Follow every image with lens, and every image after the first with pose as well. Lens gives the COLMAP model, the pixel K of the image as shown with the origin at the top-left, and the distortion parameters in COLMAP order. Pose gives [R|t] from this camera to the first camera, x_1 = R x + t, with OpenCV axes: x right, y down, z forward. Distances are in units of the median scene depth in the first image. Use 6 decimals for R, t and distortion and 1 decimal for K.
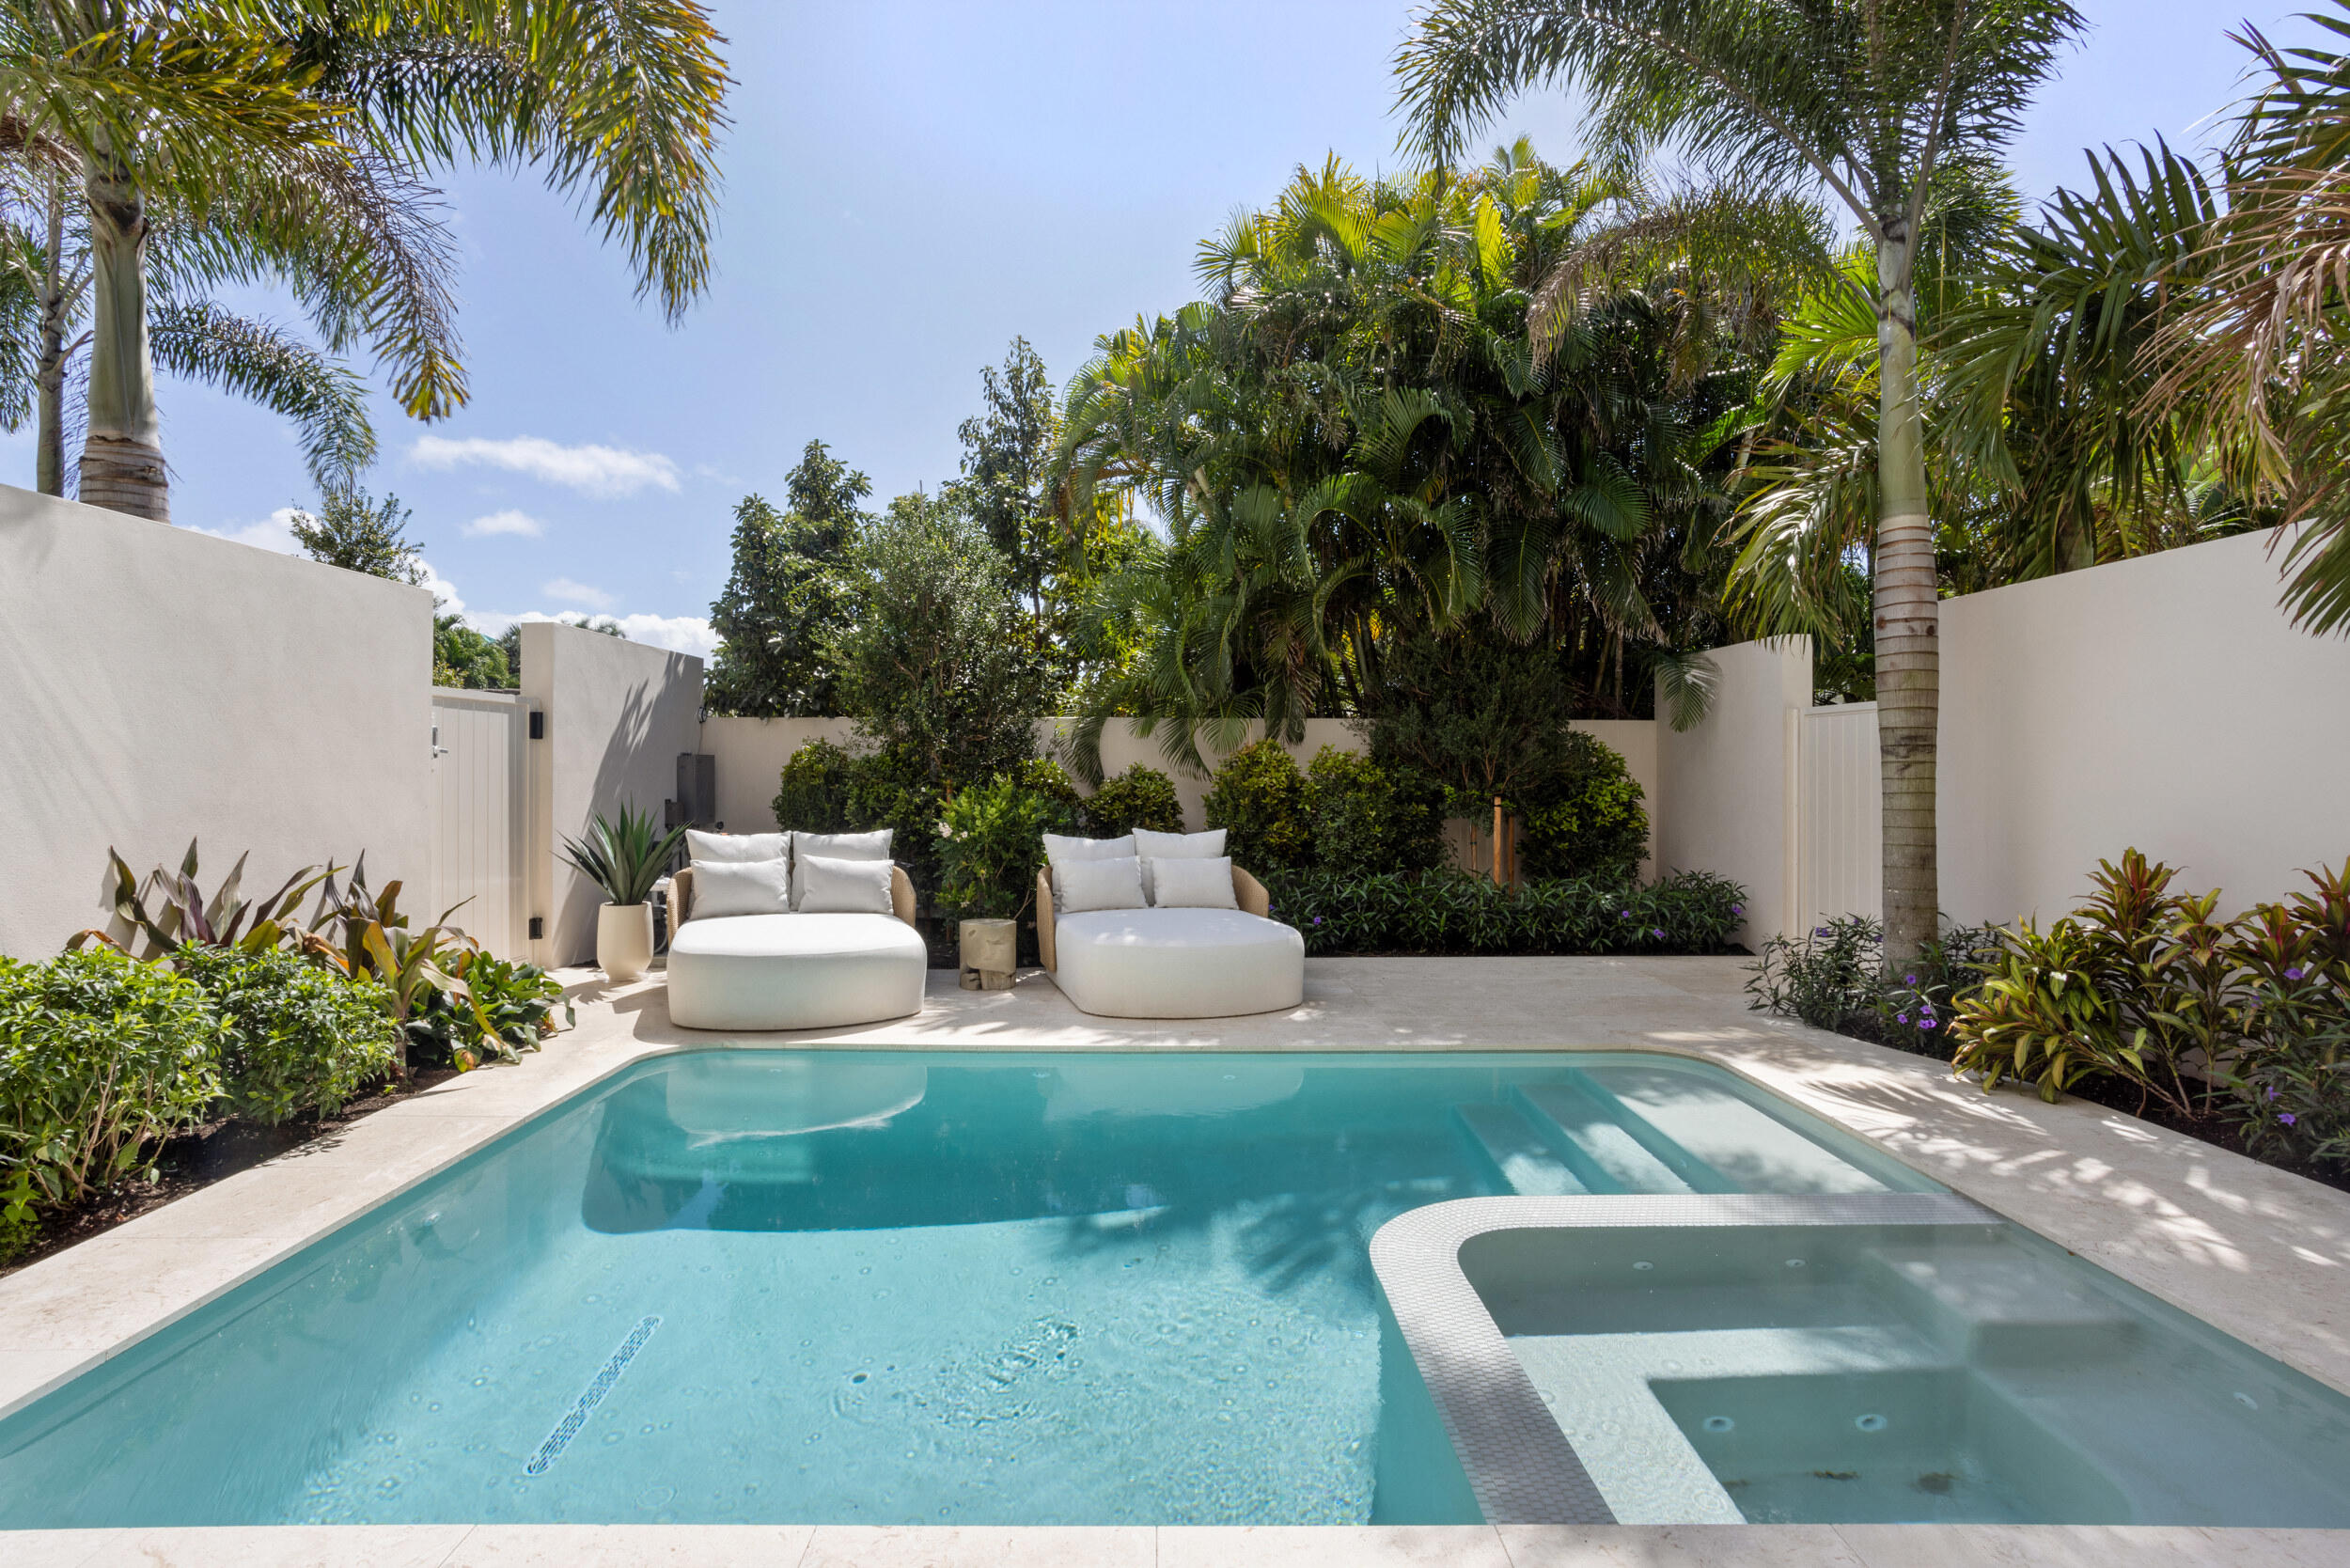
lens RADIAL K [[1201.9, 0, 1150.1], [0, 1201.9, 756.8], [0, 0, 1]] dist [0.001120, 0.000364]
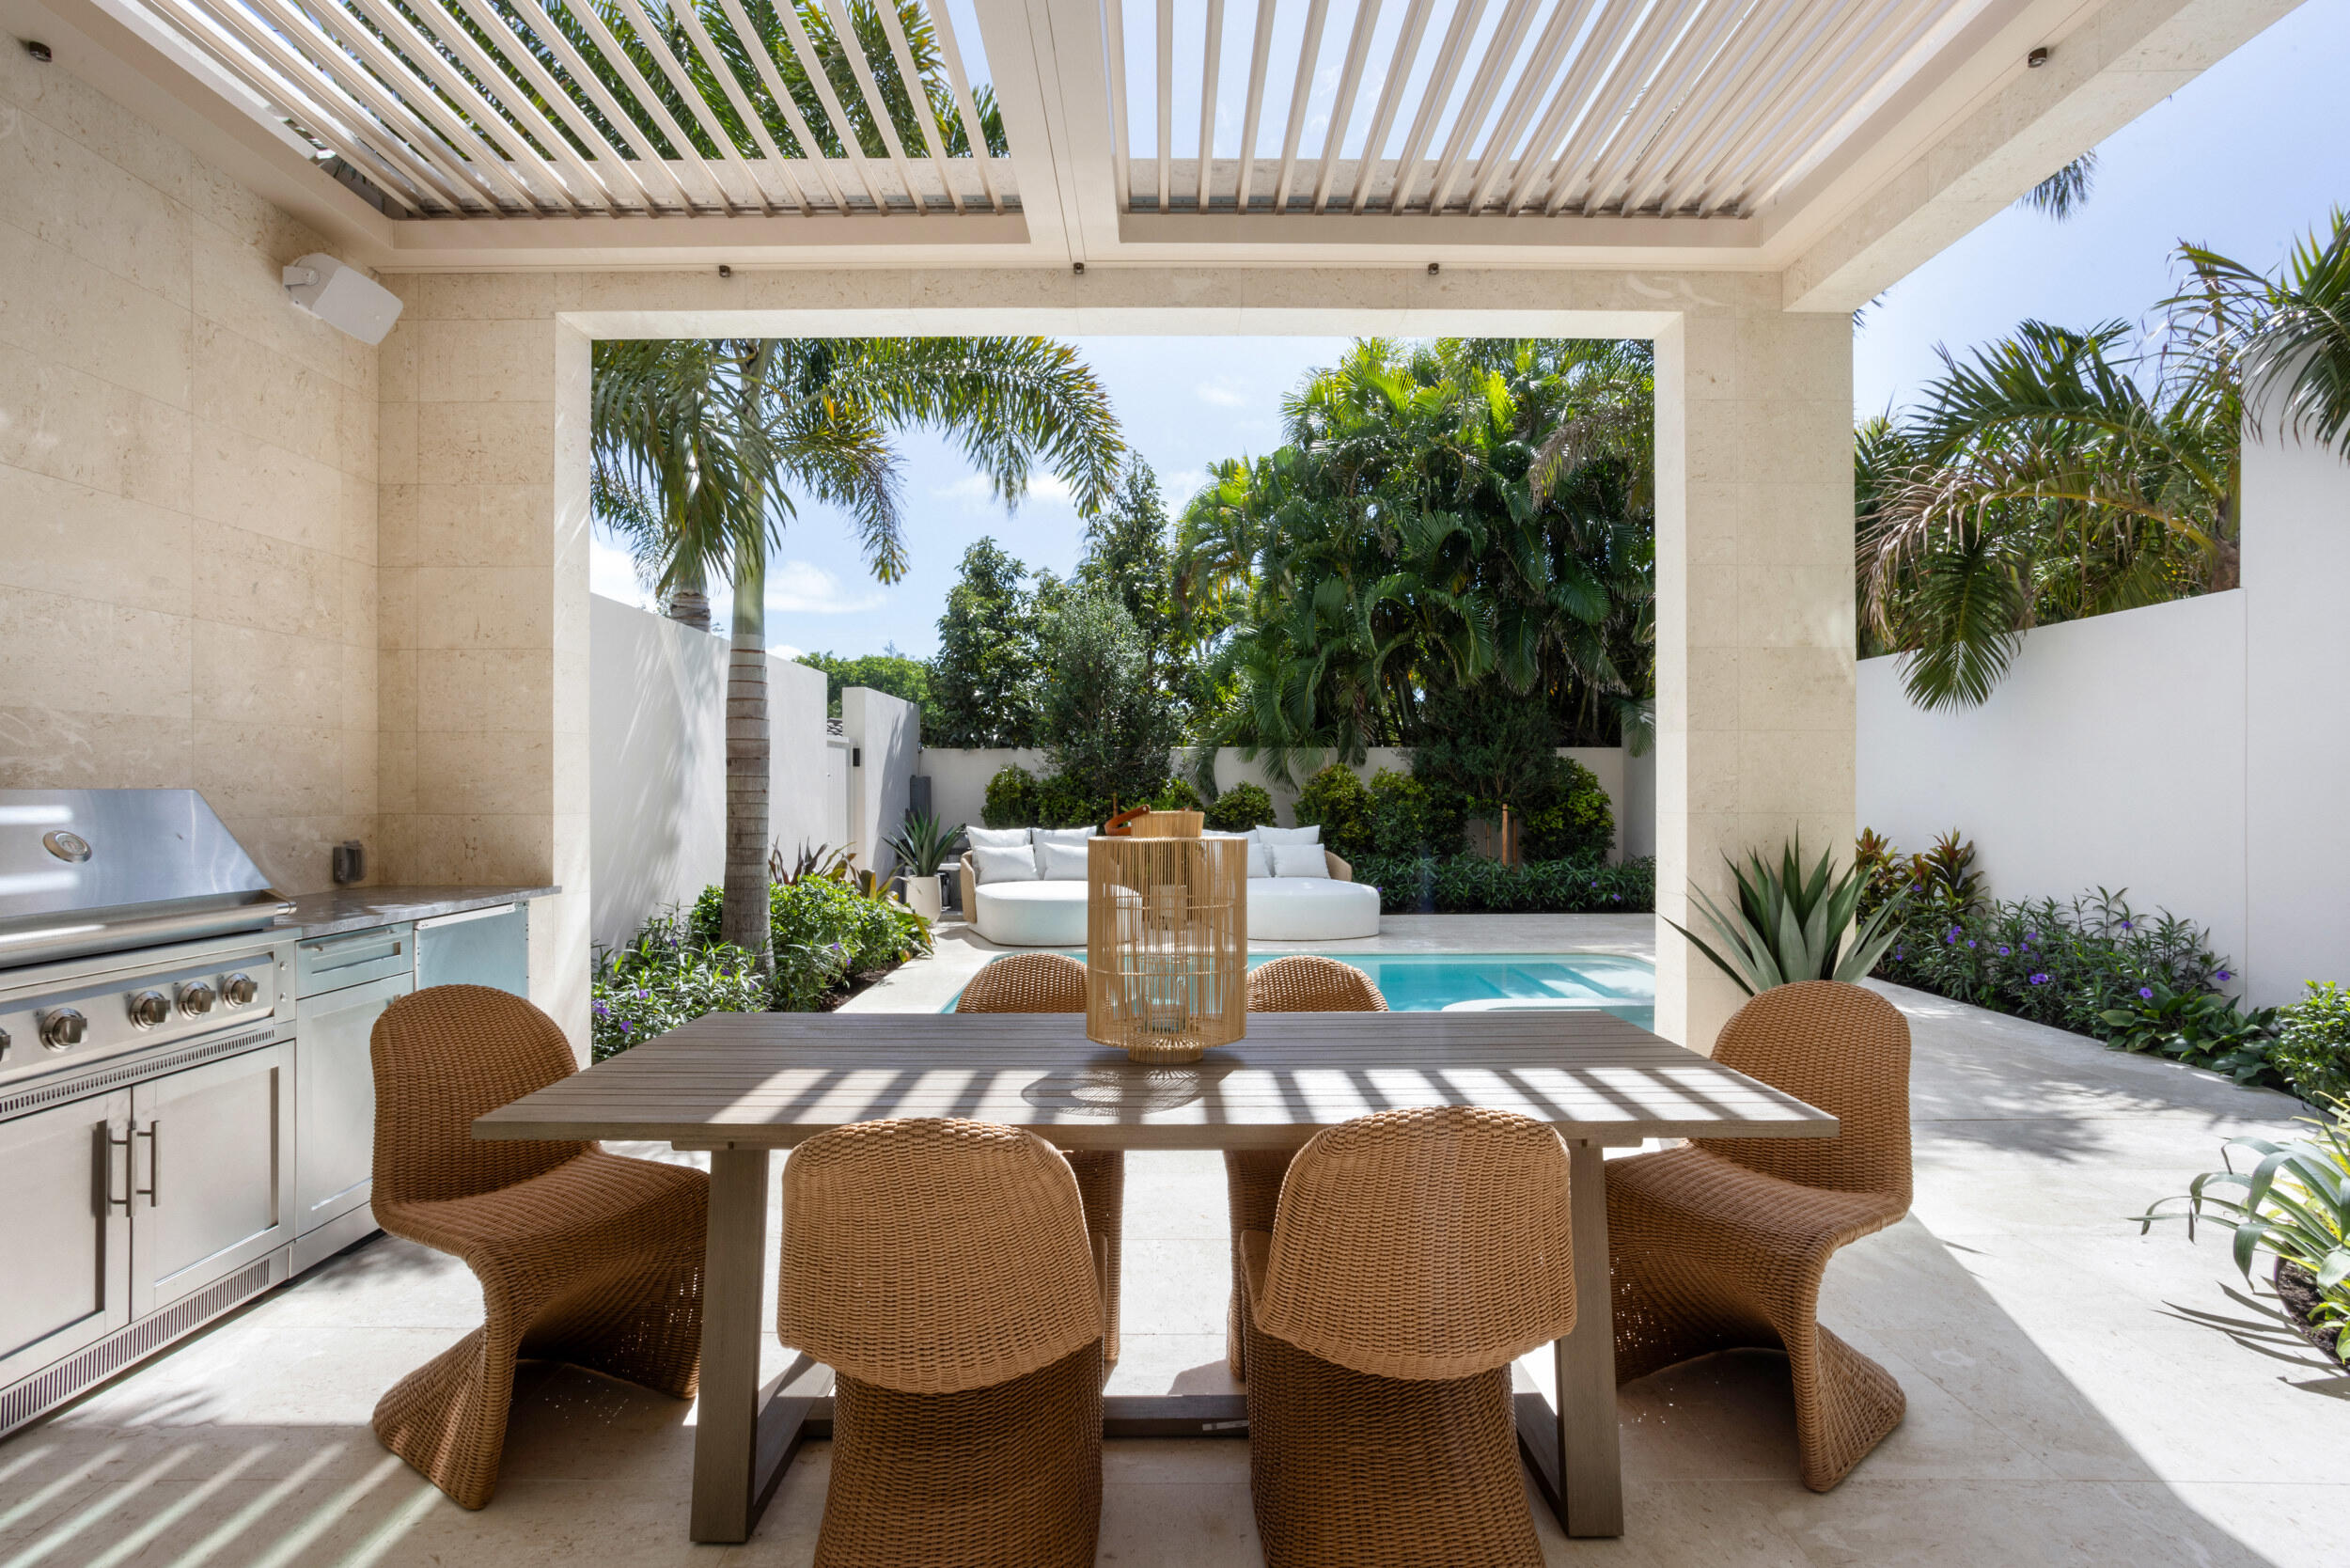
lens RADIAL K [[1160.5, 0, 1175.0], [0, 1160.5, 784.0], [0, 0, 1]] dist [-0.002178, 0.000080]
pose [[0.999987, -0.005091, 0.000248, -0.094402], [0.005089, 0.999955, 0.008023, -0.002367], [-0.000289, -0.008022, 0.999968, -0.347312]]
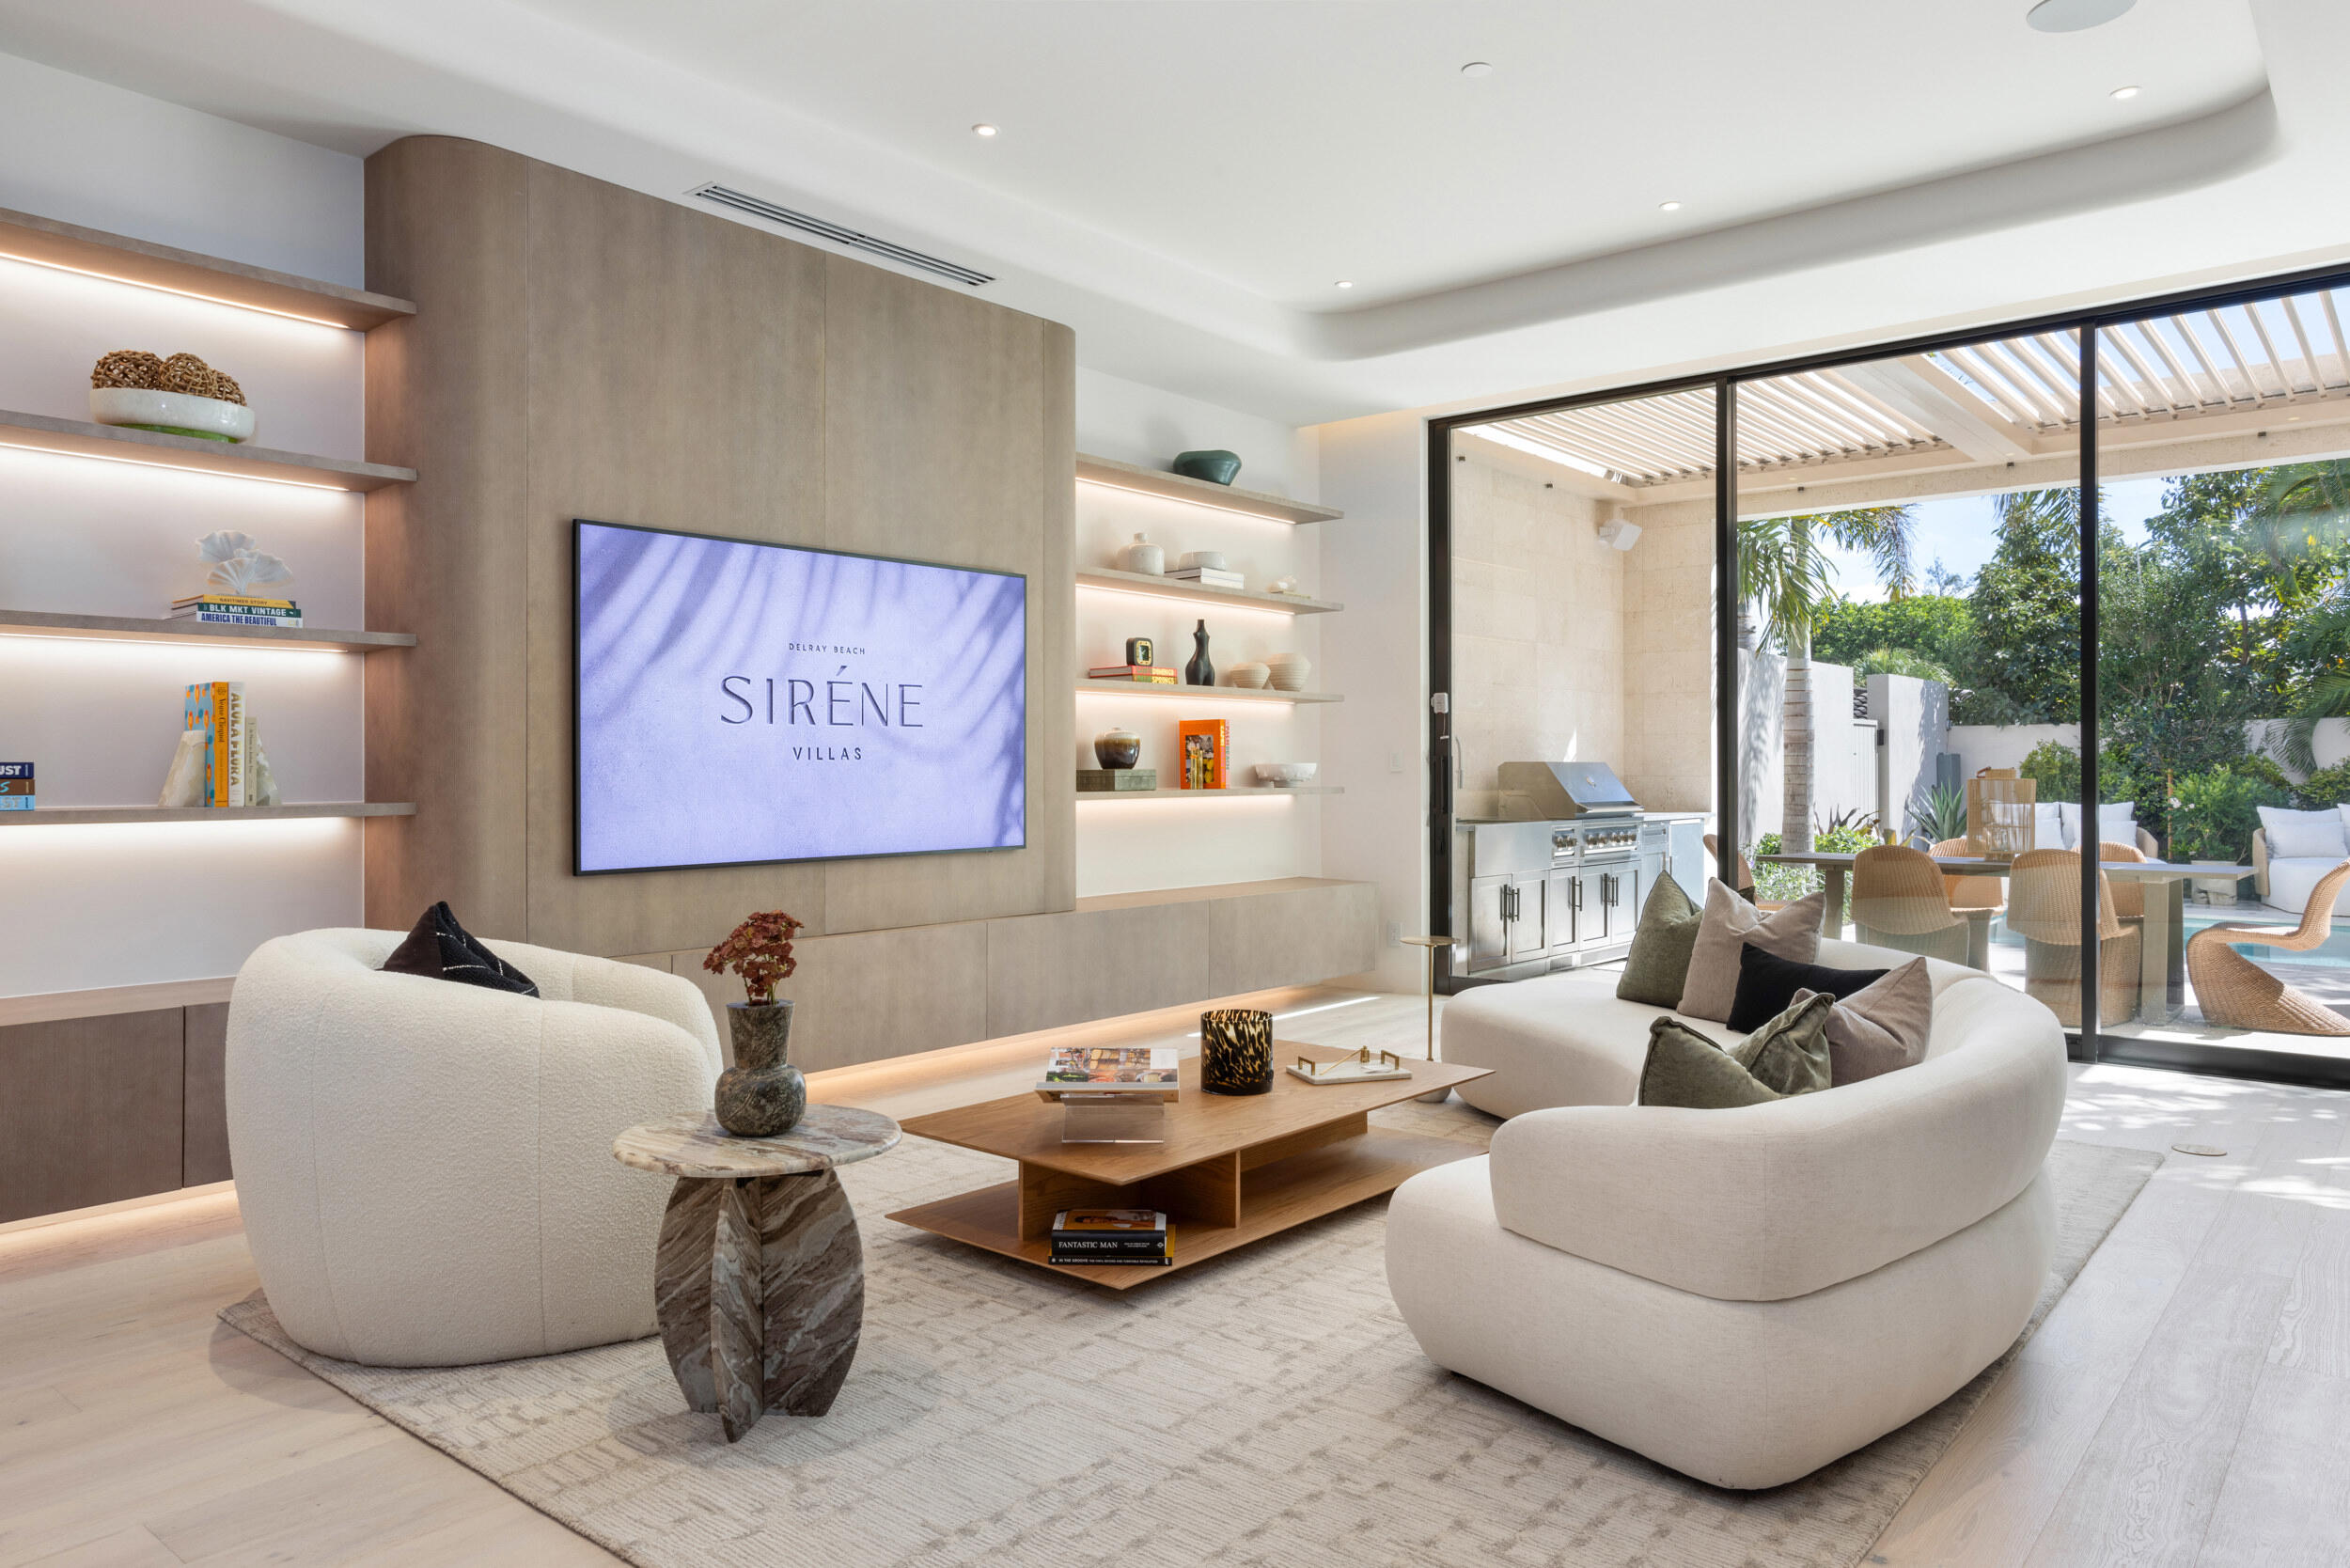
lens RADIAL K [[1459.6, 0, 1177.3], [0, 1459.6, 749.5], [0, 0, 1]] dist [-0.001191, -0.000010]
pose [[0.750991, -0.012368, -0.660197, 0.075874], [0.010696, 0.999921, -0.006566, -0.005075], [0.660226, -0.002131, 0.751064, -0.942948]]
